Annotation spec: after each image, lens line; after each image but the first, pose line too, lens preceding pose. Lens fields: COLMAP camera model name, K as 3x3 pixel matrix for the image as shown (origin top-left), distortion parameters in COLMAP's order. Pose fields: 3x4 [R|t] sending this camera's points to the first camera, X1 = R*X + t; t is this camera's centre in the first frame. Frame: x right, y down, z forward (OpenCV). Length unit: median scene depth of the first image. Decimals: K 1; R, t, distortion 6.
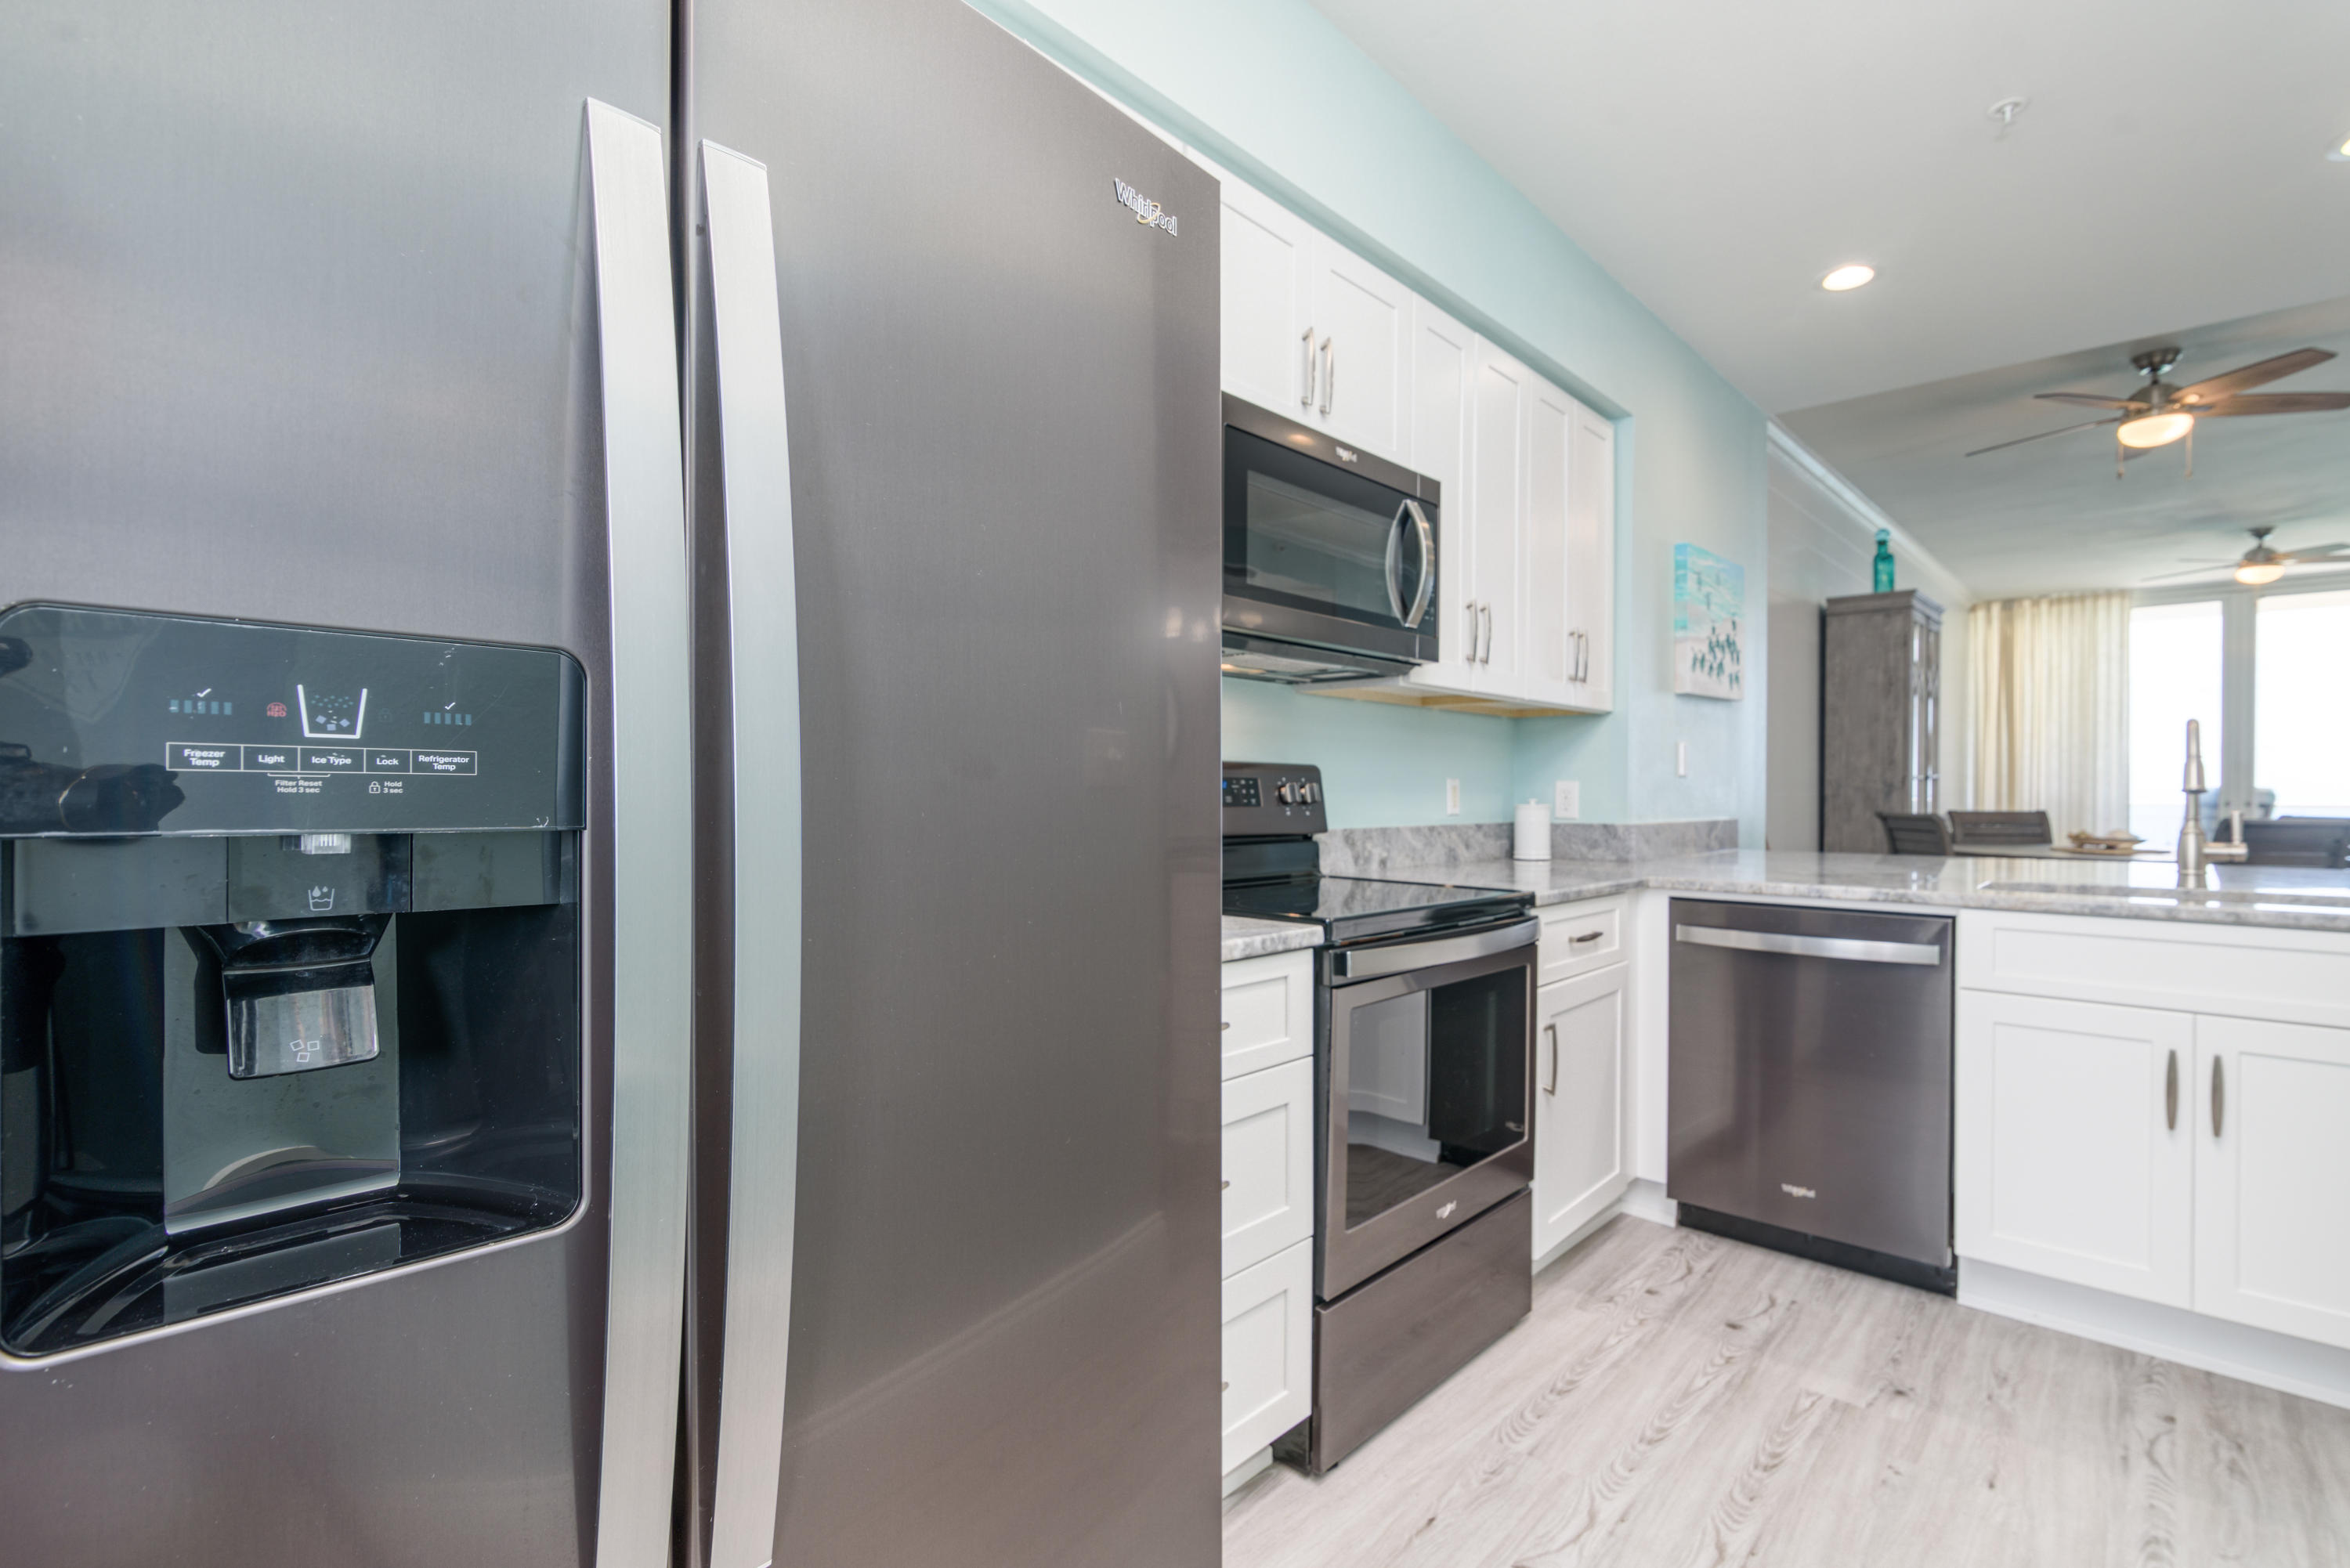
lens RADIAL K [[1075.6, 0, 1207.0], [0, 1075.6, 807.2], [0, 0, 1]] dist [-0.004094, 0.000917]
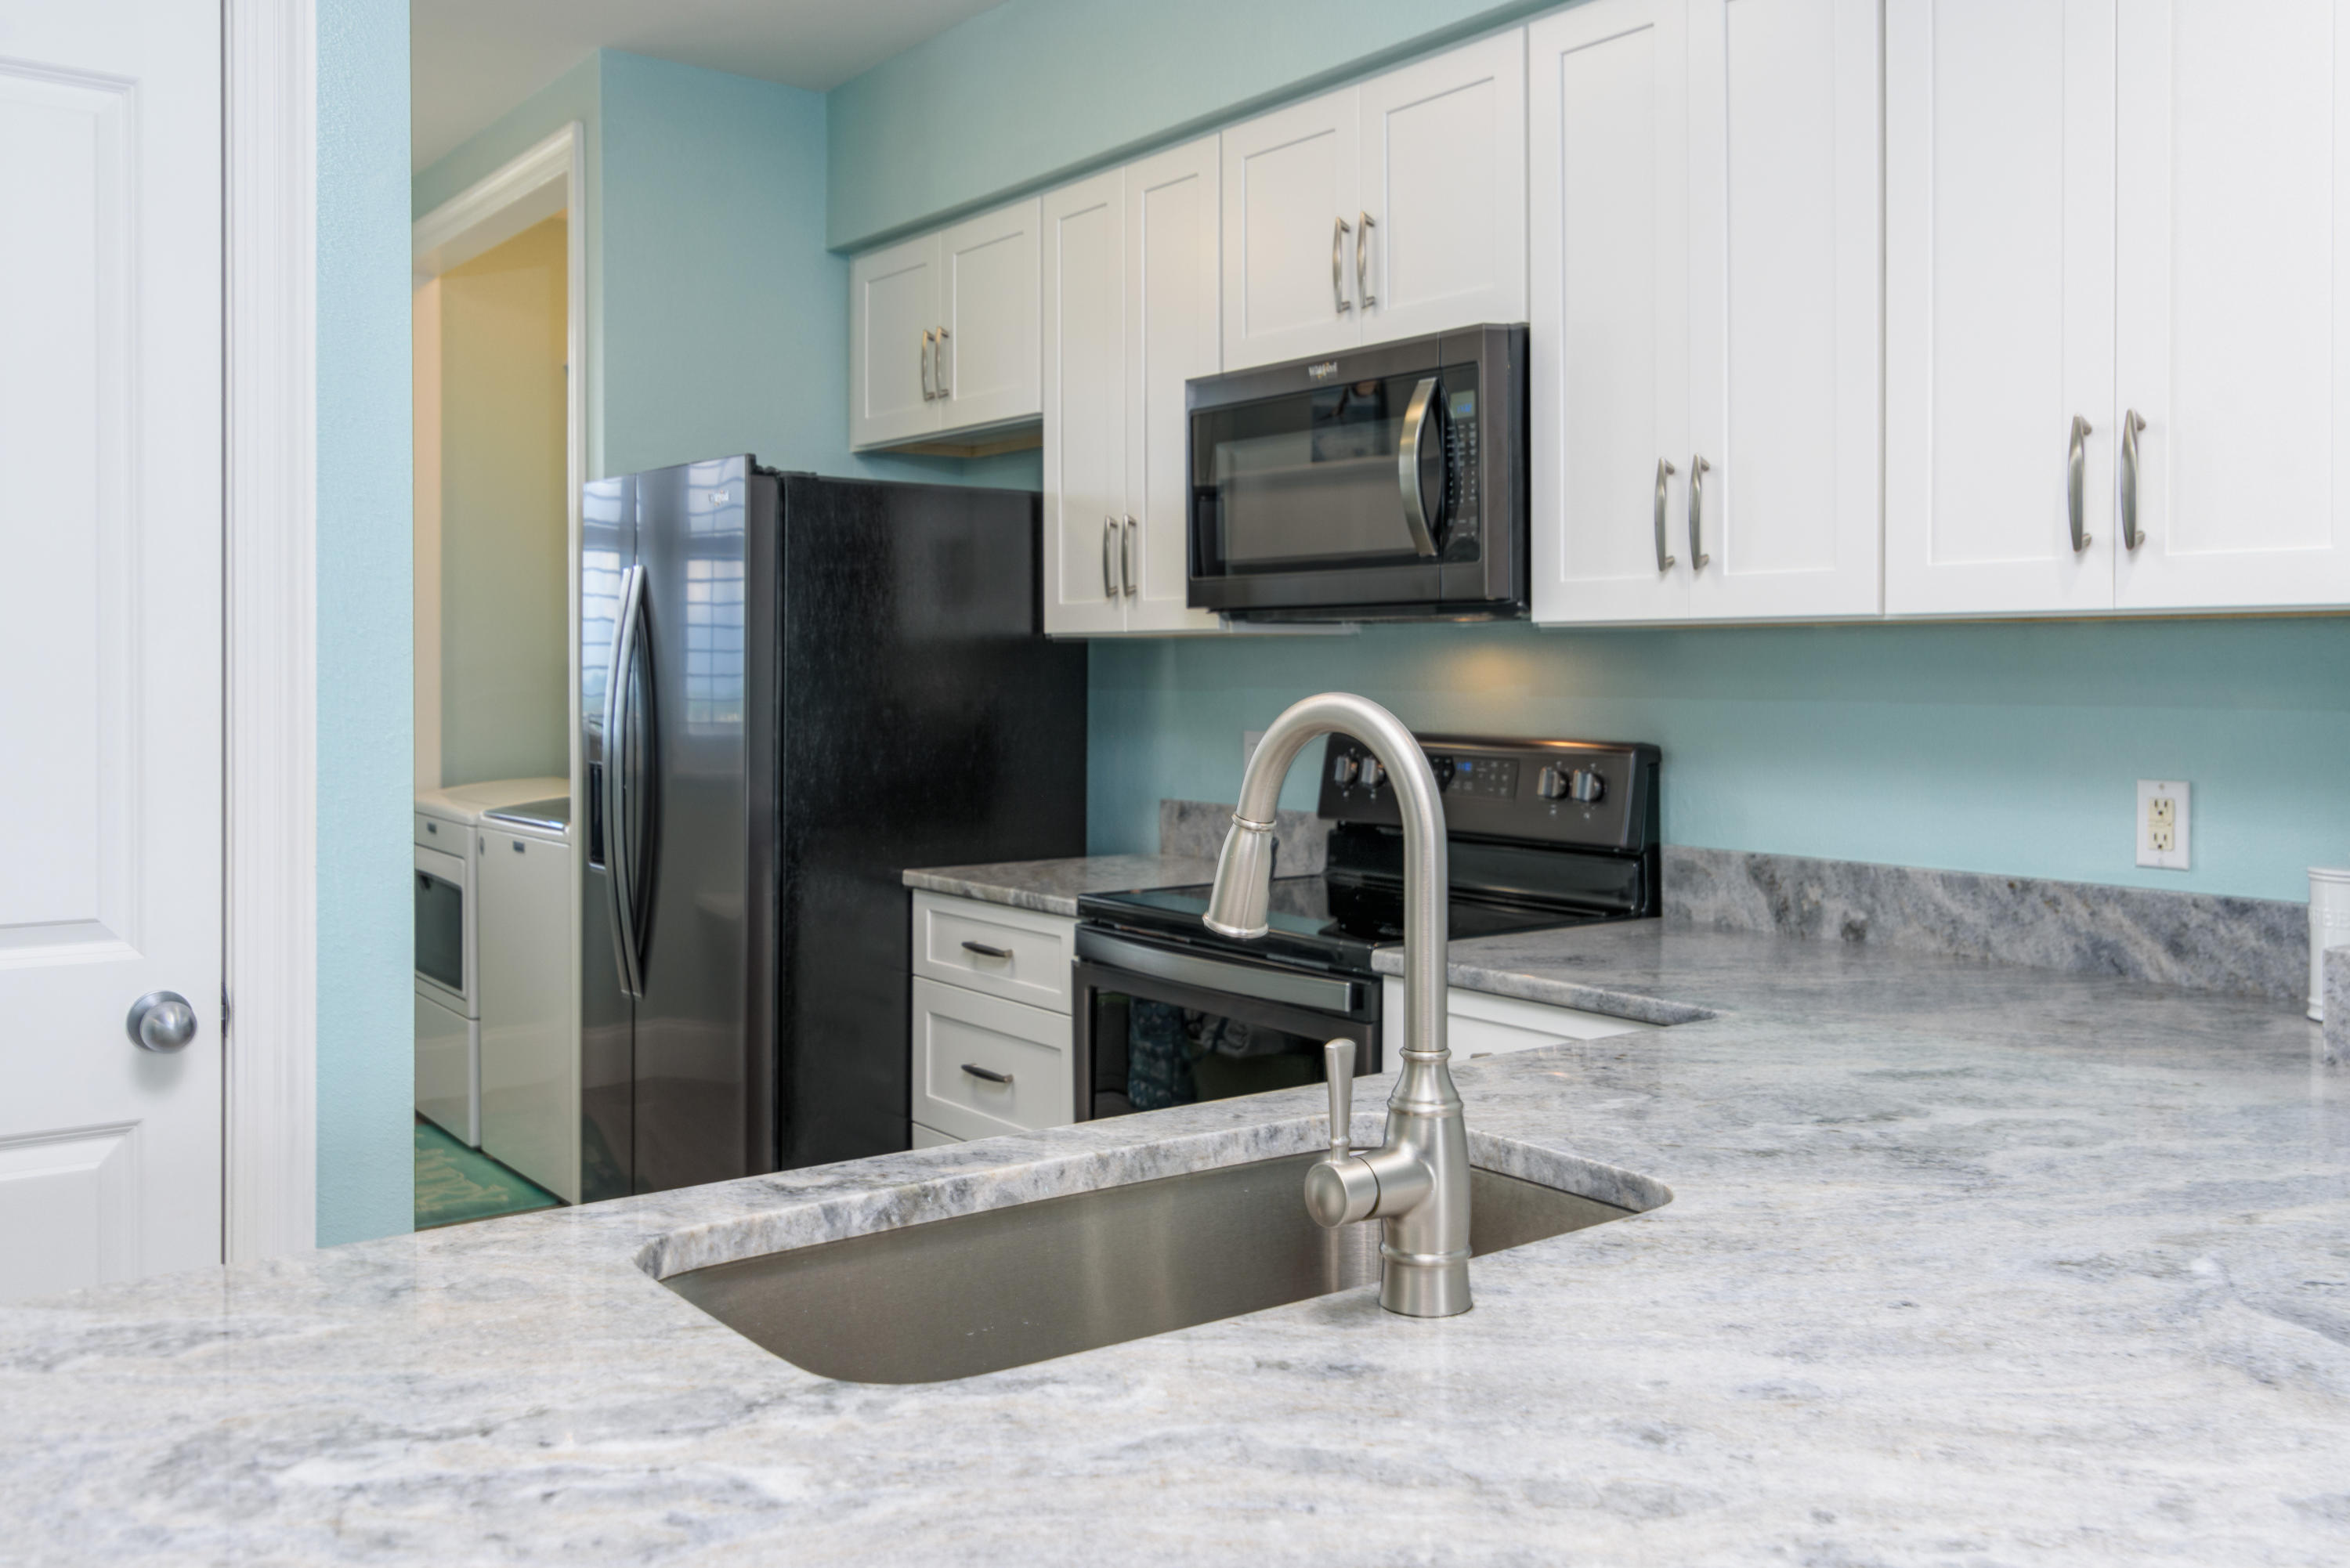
lens RADIAL K [[1991.9, 0, 1189.4], [0, 1991.9, 686.5], [0, 0, 1]] dist [0.043616, -0.017451]
pose [[-0.191017, 0.011425, -0.981520, 0.874151], [-0.012829, 0.999818, 0.014135, -0.057339], [0.981503, 0.015292, -0.190835, 0.635831]]
